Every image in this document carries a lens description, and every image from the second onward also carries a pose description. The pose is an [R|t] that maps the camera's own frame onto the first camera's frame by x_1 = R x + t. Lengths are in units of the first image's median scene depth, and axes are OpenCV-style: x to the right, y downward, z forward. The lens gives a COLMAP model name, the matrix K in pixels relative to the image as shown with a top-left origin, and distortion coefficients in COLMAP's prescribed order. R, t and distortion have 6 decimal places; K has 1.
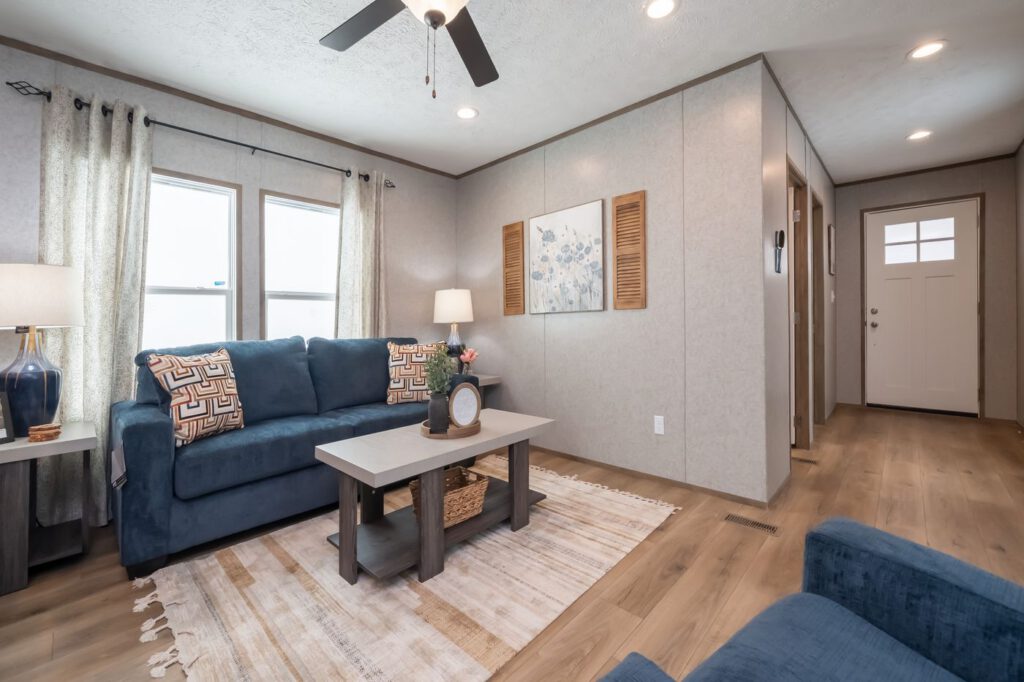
lens RADIAL K [[481.9, 0, 529.3], [0, 481.9, 317.2], [0, 0, 1]] dist [-0.005275, -0.000977]
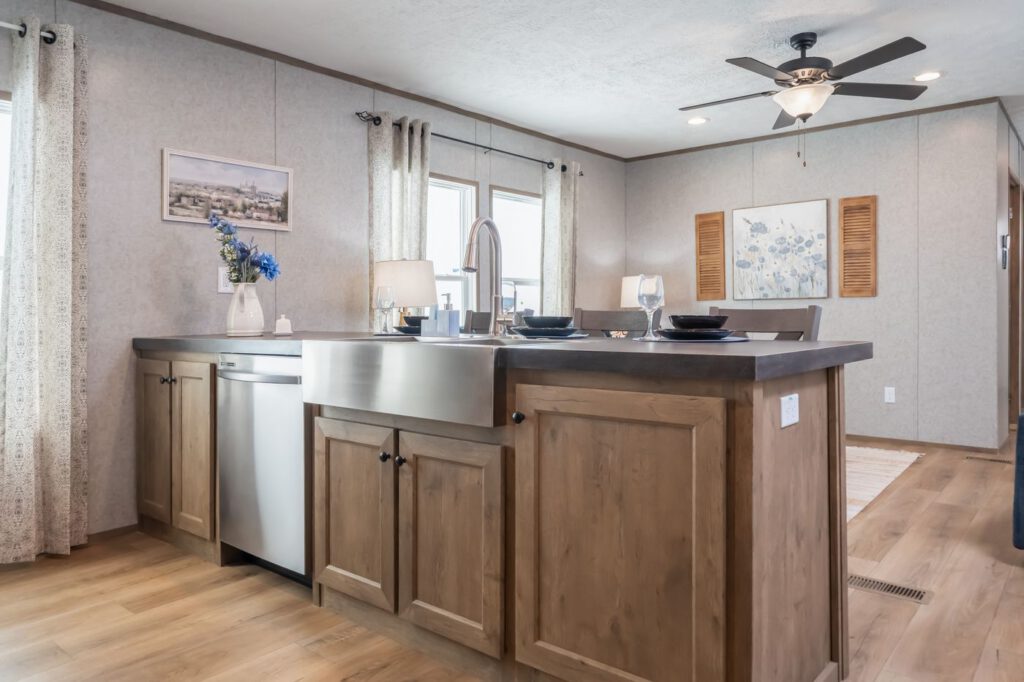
lens RADIAL K [[718.9, 0, 460.6], [0, 718.9, 307.5], [0, 0, 1]] dist [0.009417, 0.002013]
pose [[0.998069, 0.007079, -0.061704, -0.575947], [-0.006588, 0.999945, 0.008160, 0.000432], [0.061758, -0.007738, 0.998061, -0.710637]]
